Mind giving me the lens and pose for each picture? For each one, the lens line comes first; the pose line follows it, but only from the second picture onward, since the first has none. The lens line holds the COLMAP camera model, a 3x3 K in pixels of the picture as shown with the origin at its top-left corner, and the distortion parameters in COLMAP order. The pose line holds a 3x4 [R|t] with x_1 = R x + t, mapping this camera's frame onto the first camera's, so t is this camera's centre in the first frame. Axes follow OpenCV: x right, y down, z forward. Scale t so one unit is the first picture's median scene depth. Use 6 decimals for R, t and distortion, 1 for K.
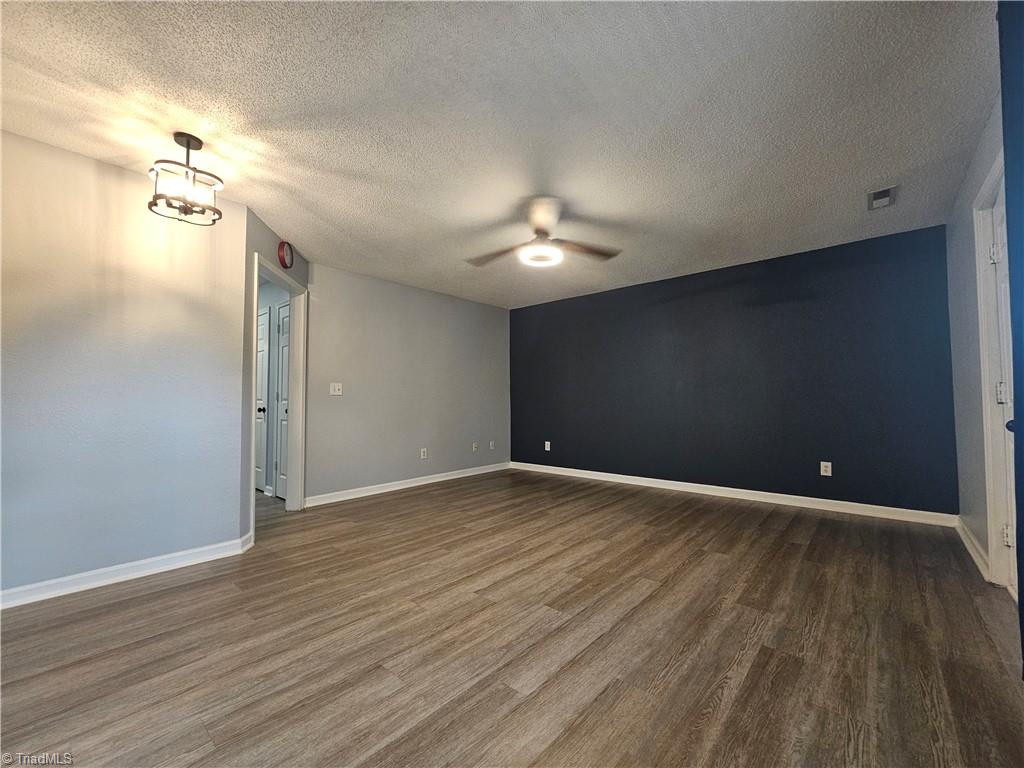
lens RADIAL K [[419.7, 0, 509.1], [0, 419.7, 382.7], [0, 0, 1]] dist [-0.000315, -0.000249]
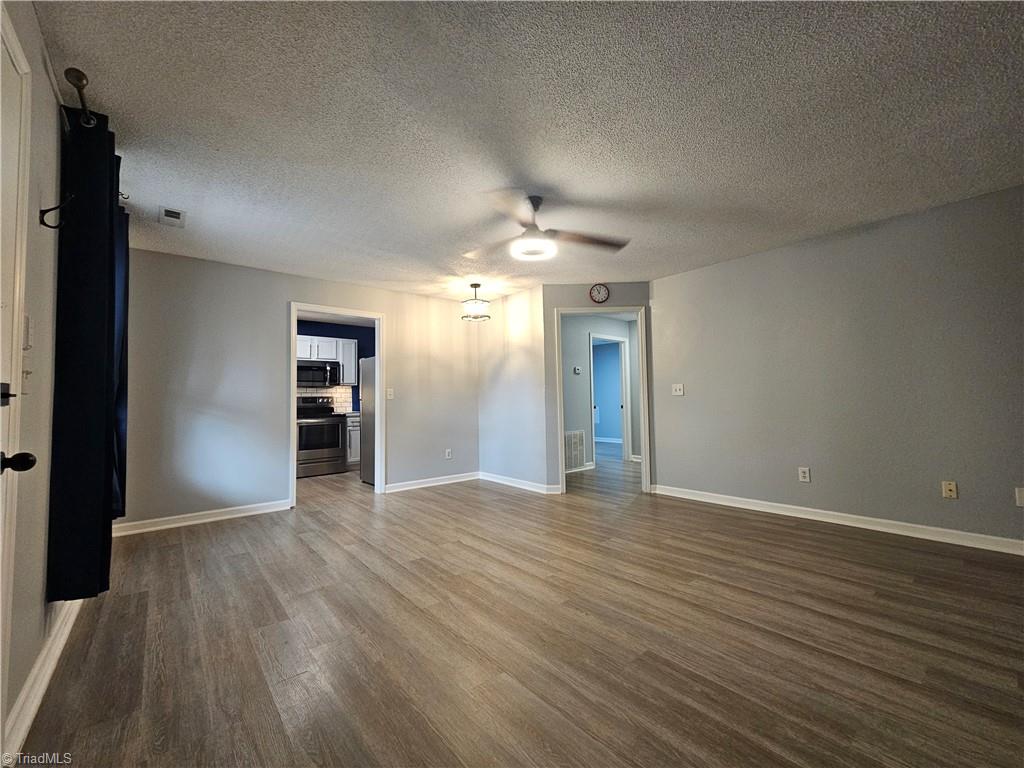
lens RADIAL K [[419.7, 0, 507.6], [0, 419.7, 385.2], [0, 0, 1]] dist [-0.000315, -0.000249]
pose [[-0.157128, -0.029673, -0.987132, 1.051800], [0.057643, 0.997569, -0.039162, 0.029773], [0.985895, -0.063055, -0.155035, 1.136289]]
